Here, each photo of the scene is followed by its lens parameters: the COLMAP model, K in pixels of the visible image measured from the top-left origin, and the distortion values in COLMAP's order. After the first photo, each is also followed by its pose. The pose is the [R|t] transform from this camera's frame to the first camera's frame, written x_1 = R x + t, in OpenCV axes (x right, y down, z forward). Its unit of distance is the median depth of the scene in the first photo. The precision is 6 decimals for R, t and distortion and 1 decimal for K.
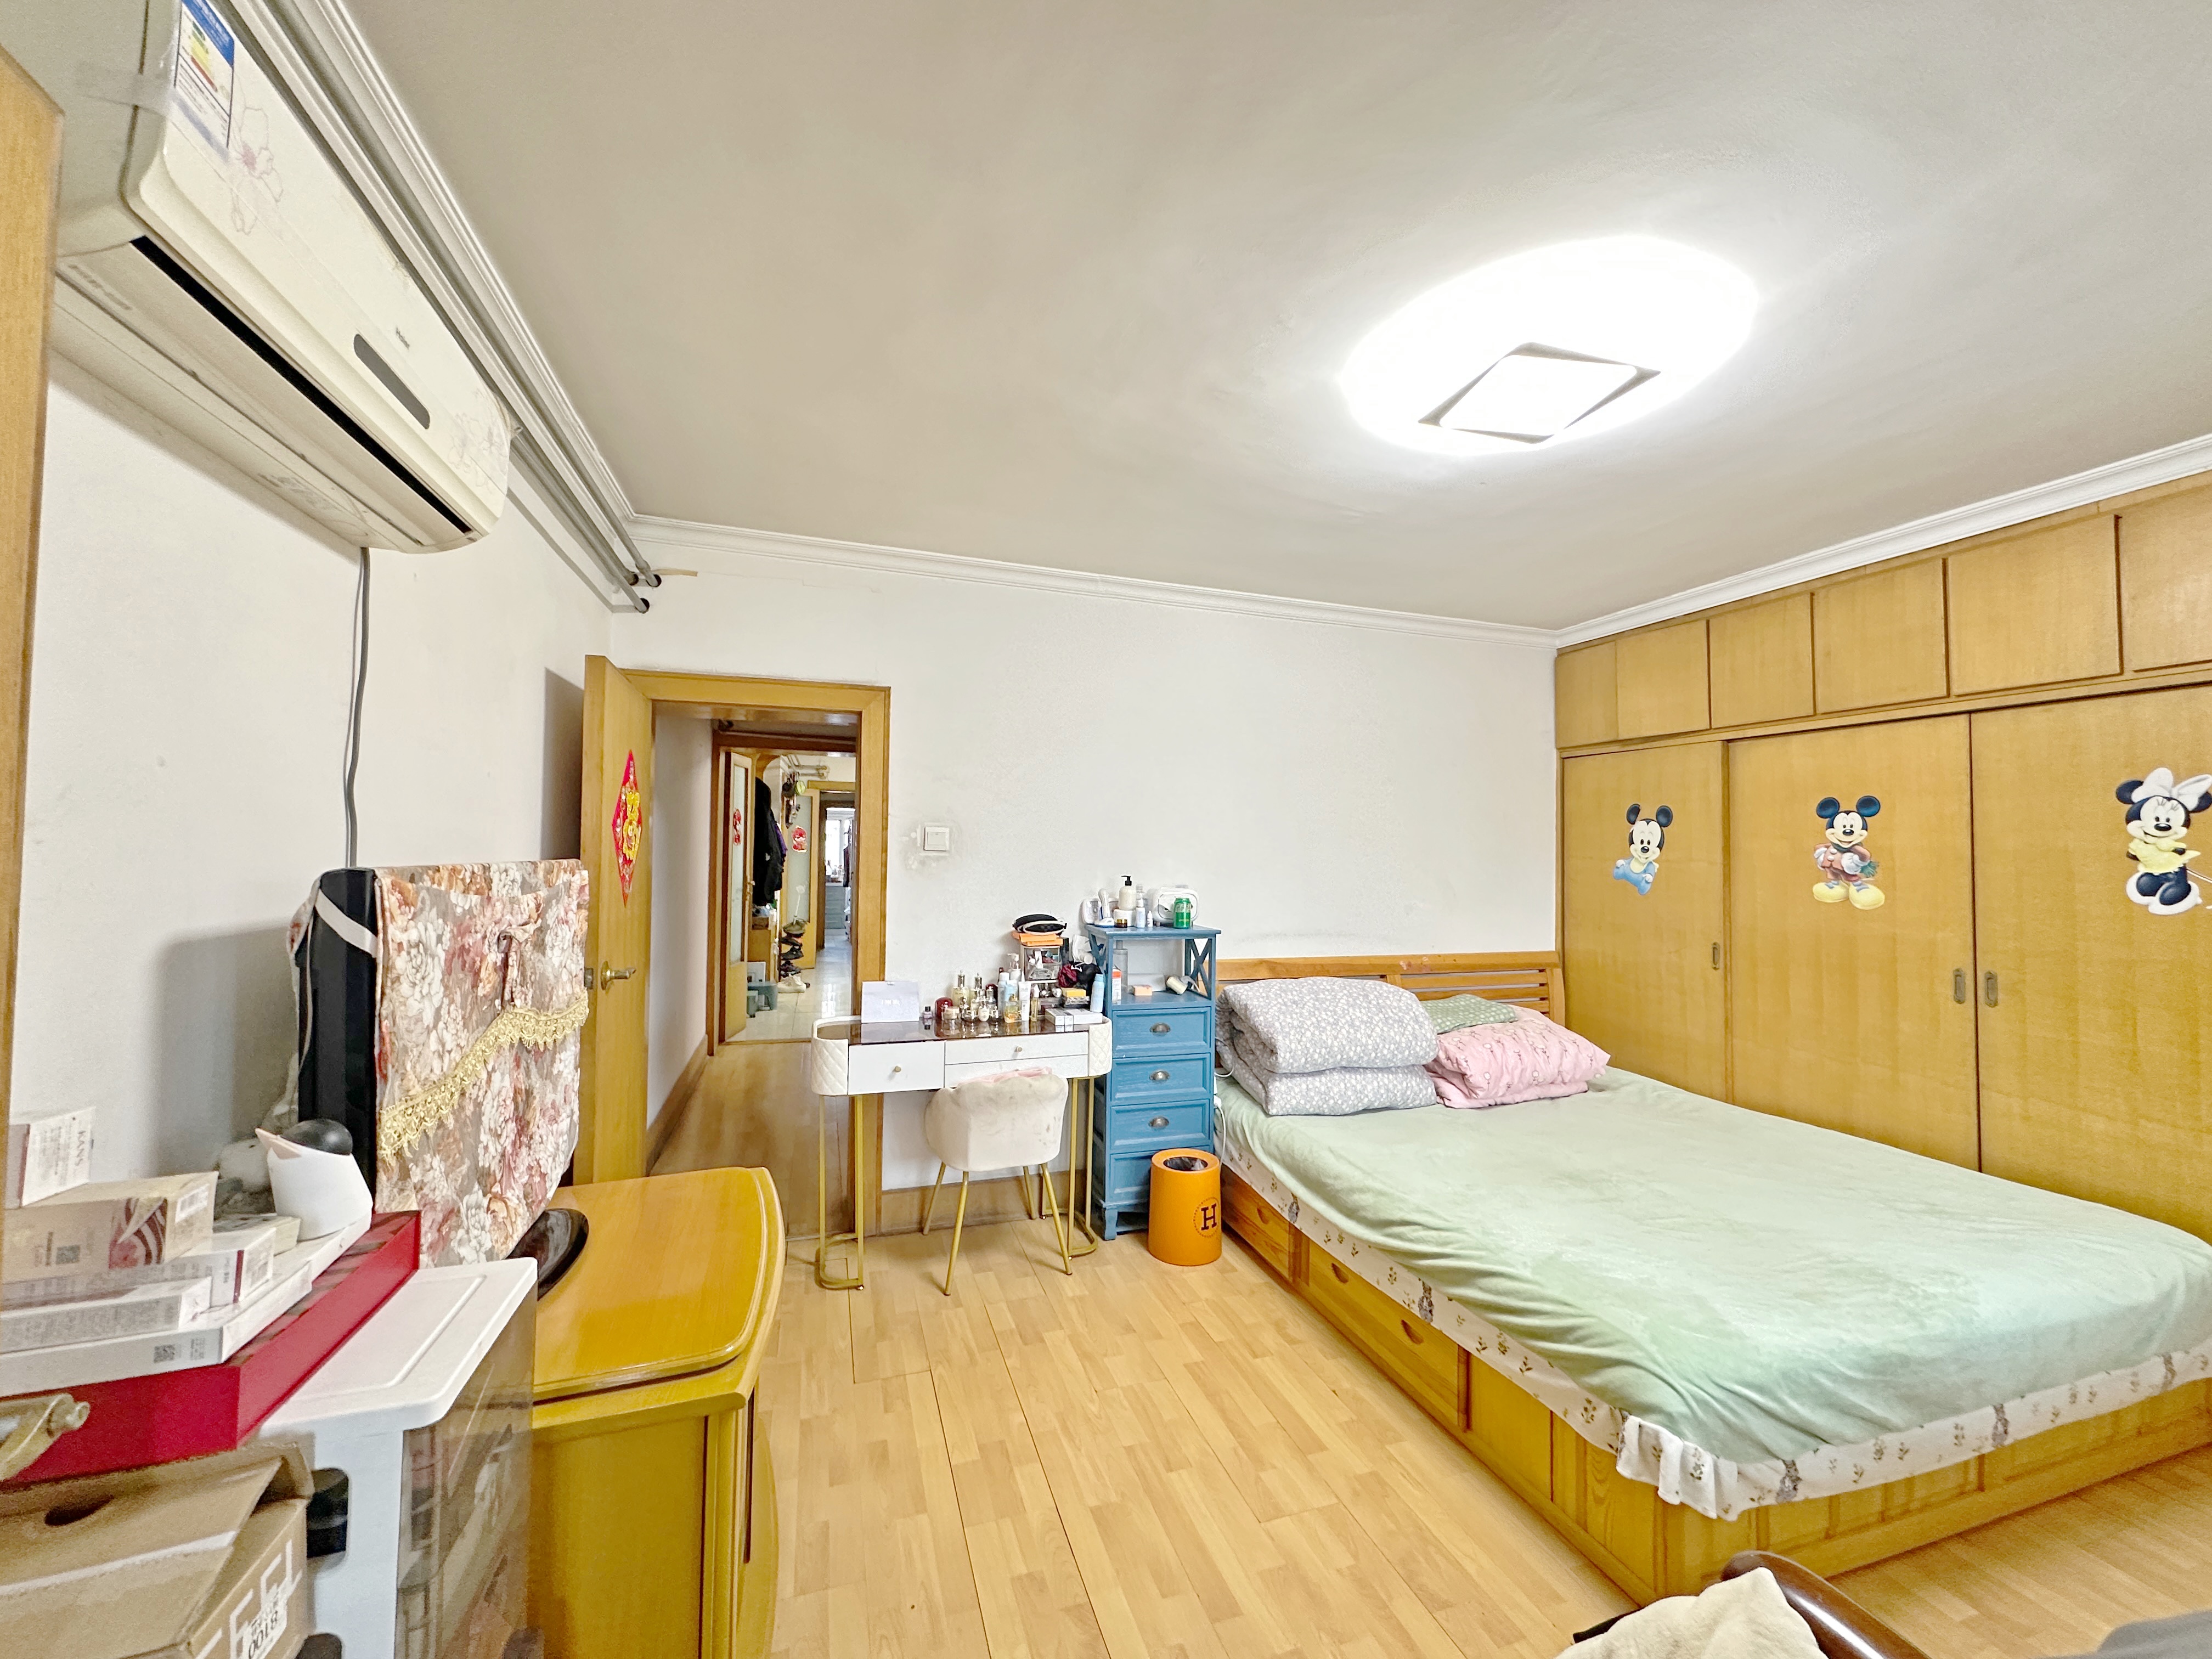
lens RADIAL K [[887.4, 0, 1109.5], [0, 887.4, 828.7], [0, 0, 1]] dist [-0.000275, 0.000038]
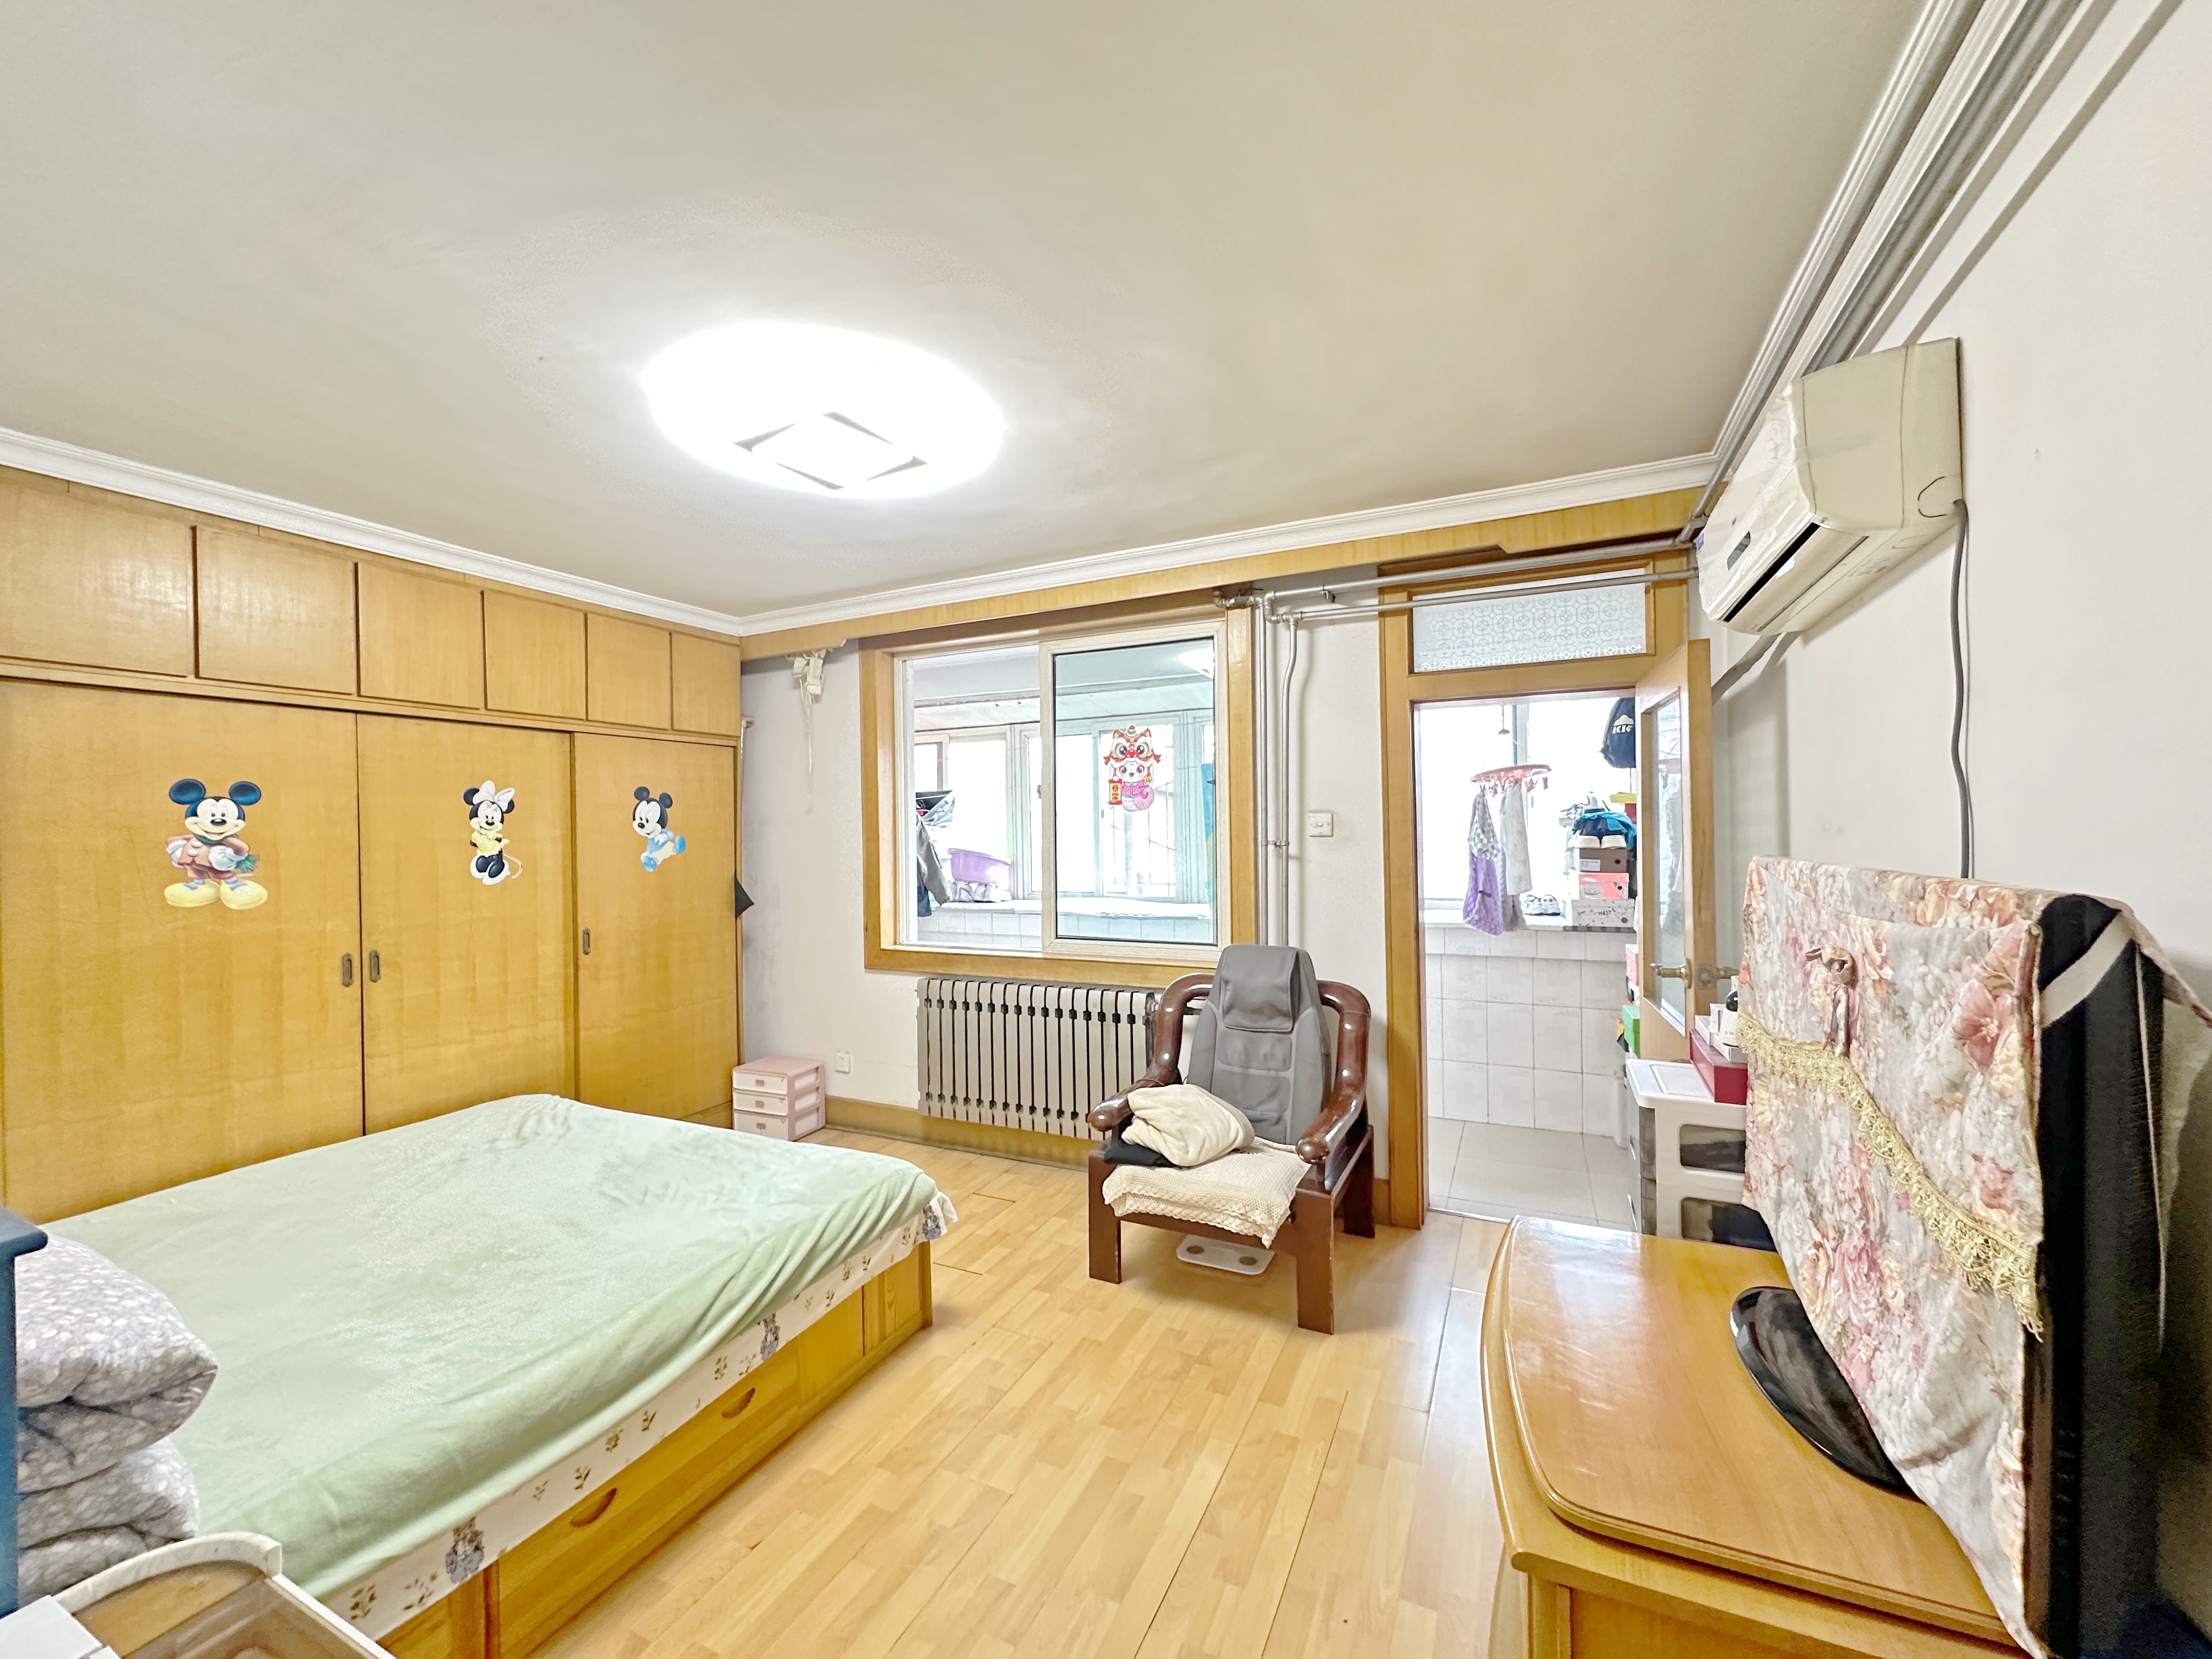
lens RADIAL K [[887.4, 0, 1107.2], [0, 887.4, 828.9], [0, 0, 1]] dist [-0.000275, 0.000038]
pose [[-0.722423, 0.001054, 0.691451, -0.444871], [-0.012681, 0.999810, -0.014772, 0.014470], [-0.691335, -0.019440, -0.722272, 1.196872]]
